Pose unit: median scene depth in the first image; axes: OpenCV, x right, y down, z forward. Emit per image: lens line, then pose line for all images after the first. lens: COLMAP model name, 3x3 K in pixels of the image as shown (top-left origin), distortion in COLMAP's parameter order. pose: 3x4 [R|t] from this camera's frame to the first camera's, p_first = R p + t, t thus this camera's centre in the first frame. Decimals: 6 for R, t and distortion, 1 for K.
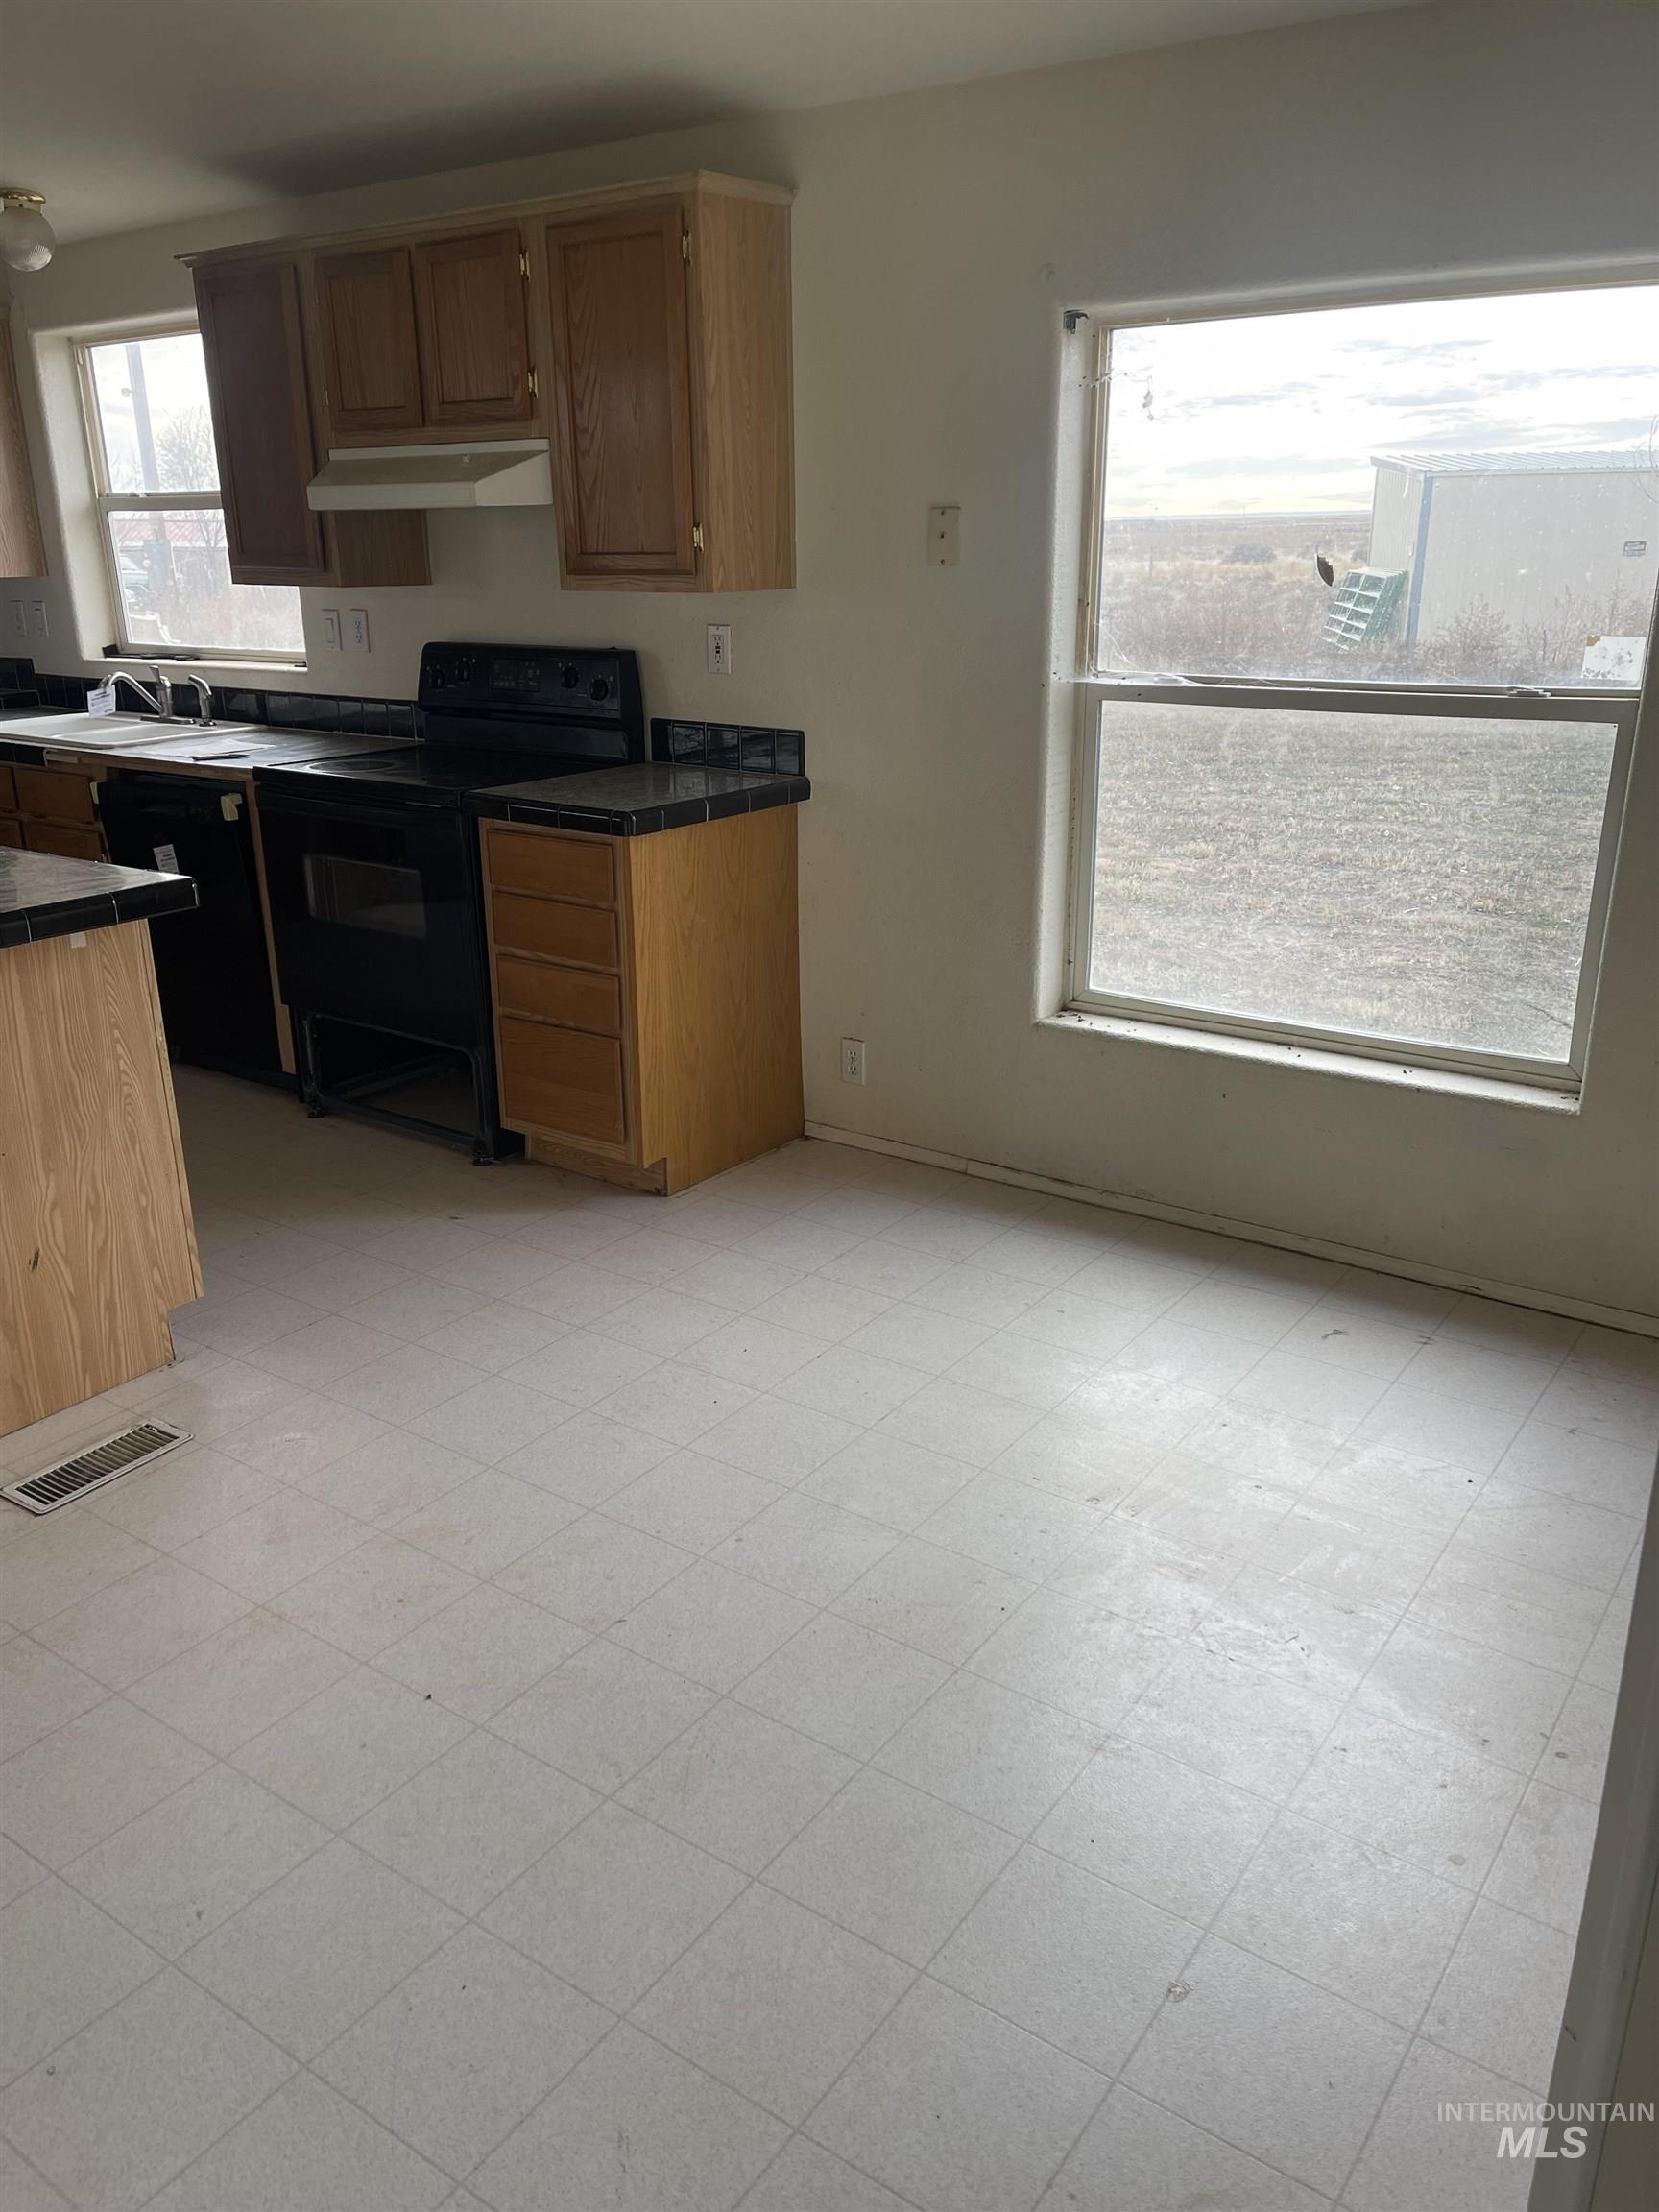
lens RADIAL K [[1663.0, 0, 811.5], [0, 1663.0, 1107.2], [0, 0, 1]] dist [0.069251, -0.083376]
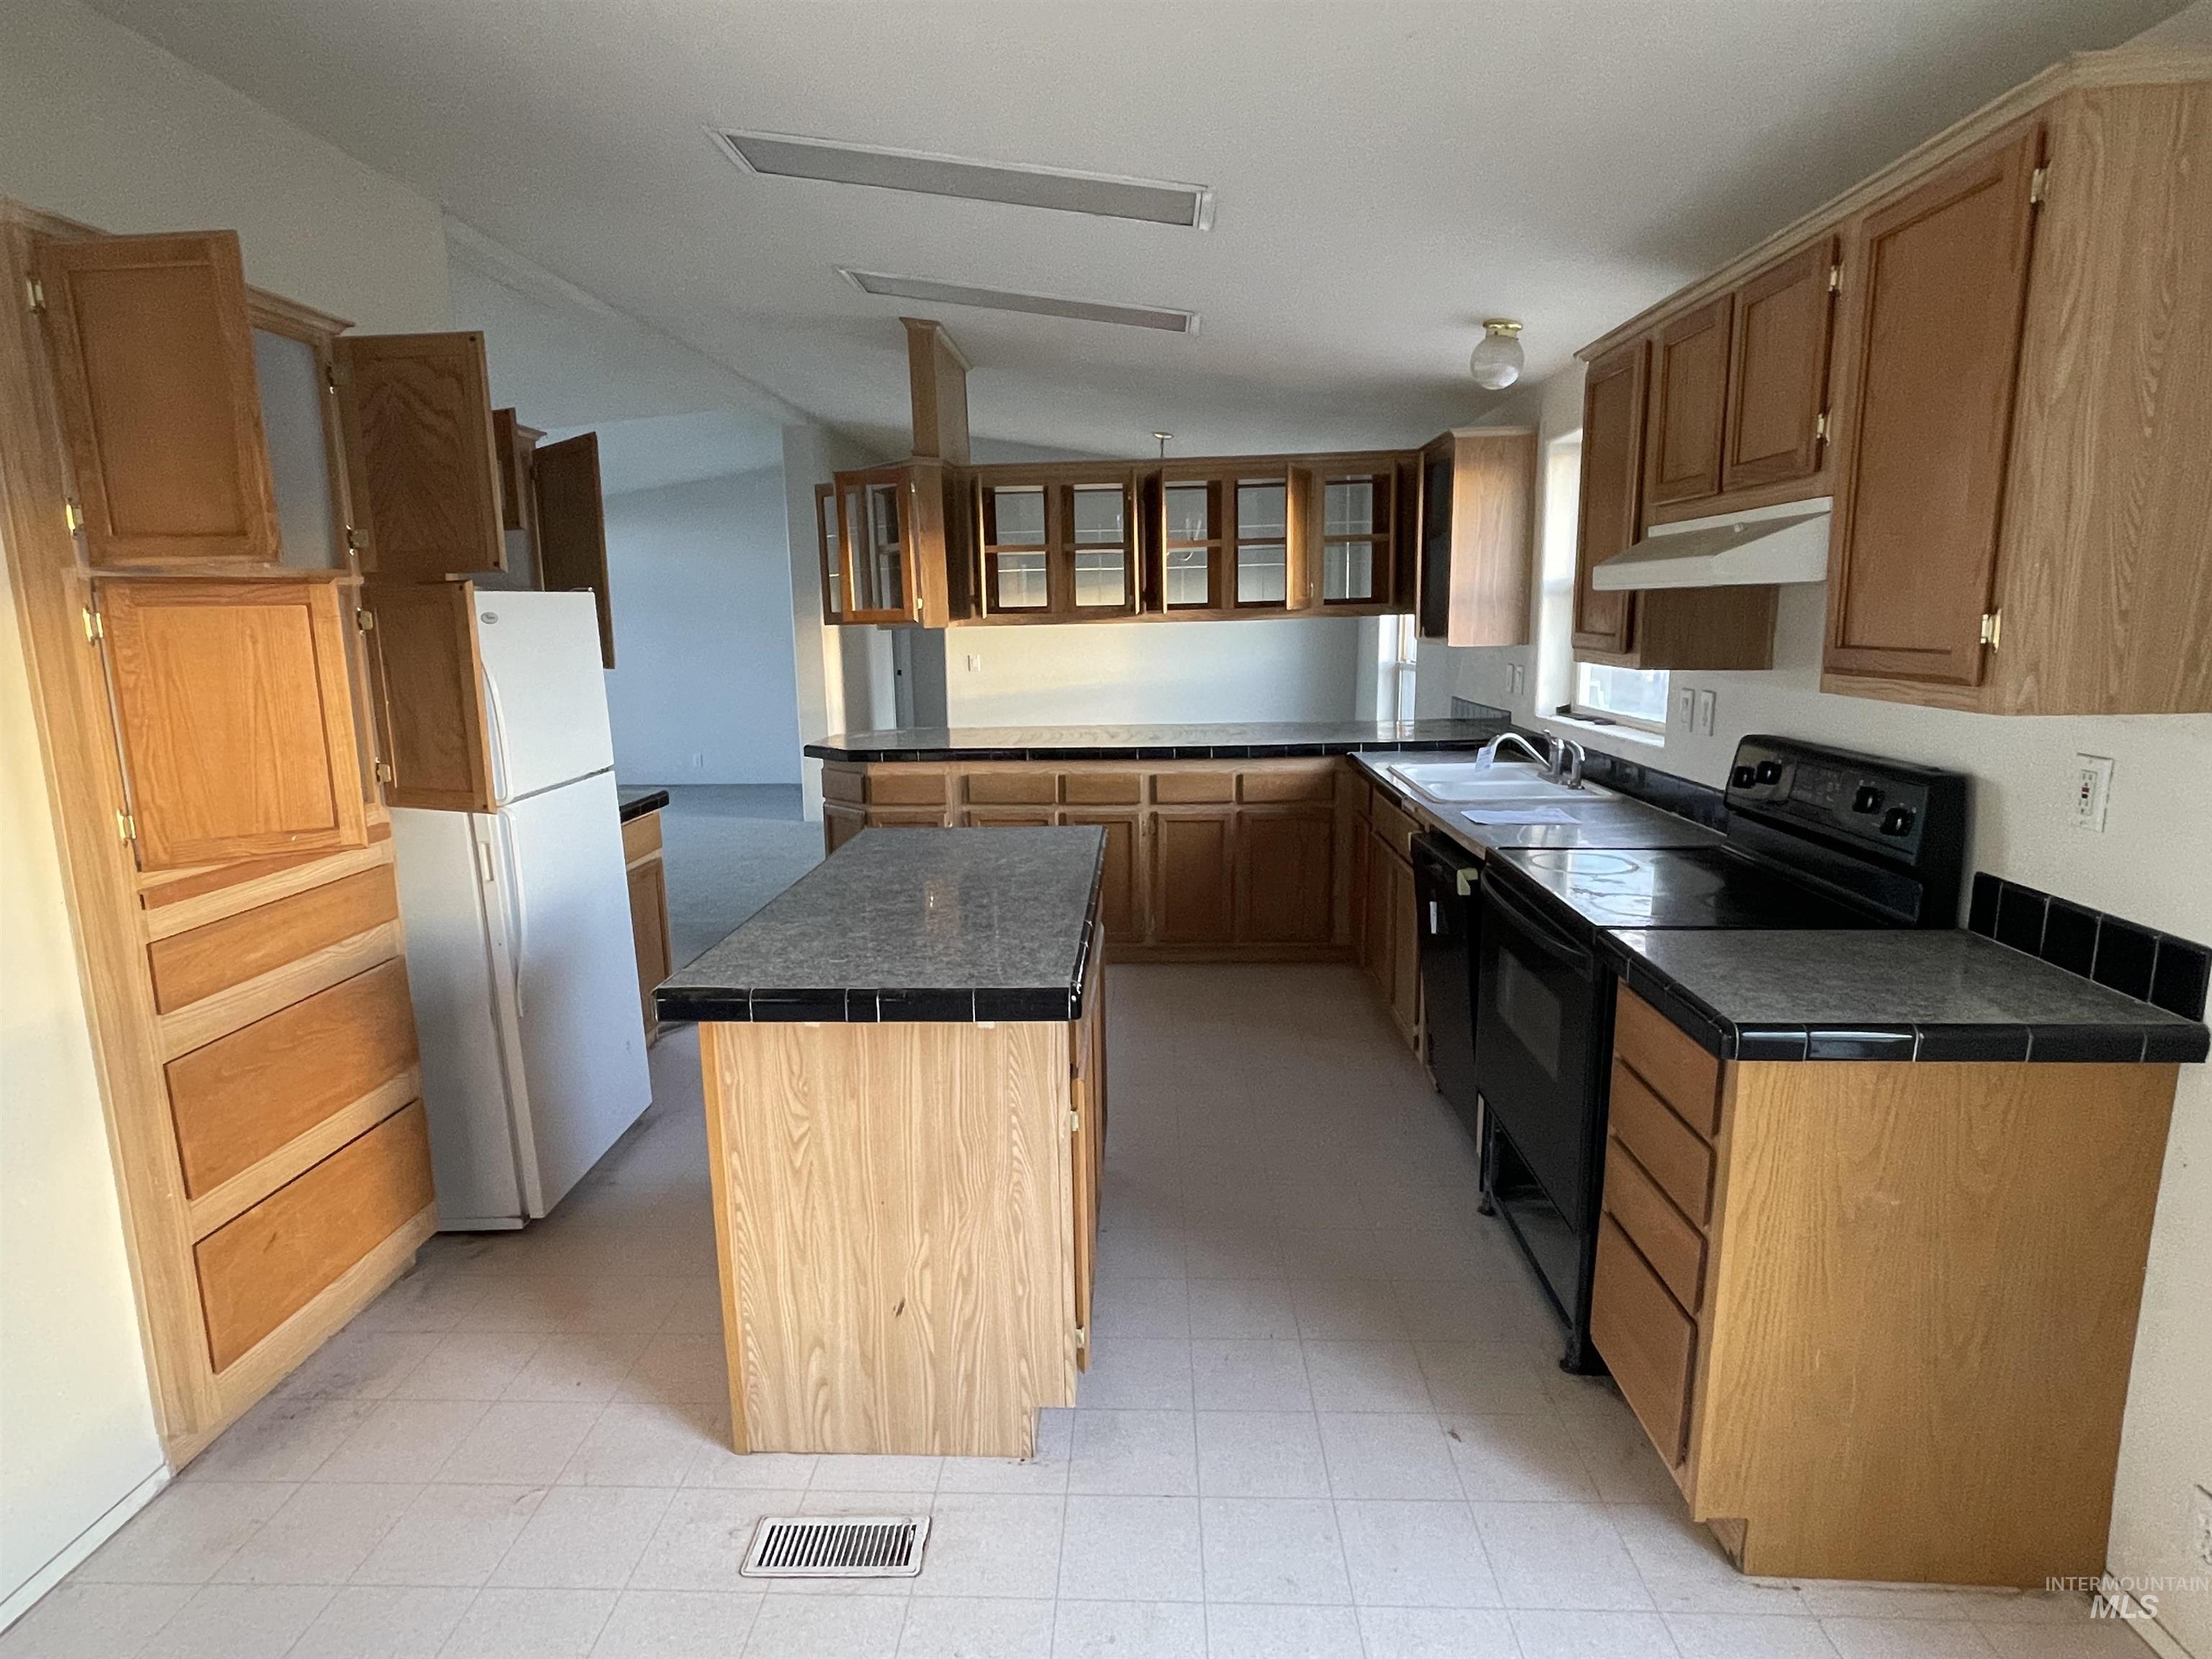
lens RADIAL K [[1205.7, 0, 1102.8], [0, 1205.7, 834.7], [0, 0, 1]] dist [-0.007942, 0.000159]
pose [[0.549245, 0.158364, -0.820518, 0.123711], [-0.266805, 0.963722, 0.007406, -0.173015], [0.791925, 0.214850, 0.571572, 0.476418]]
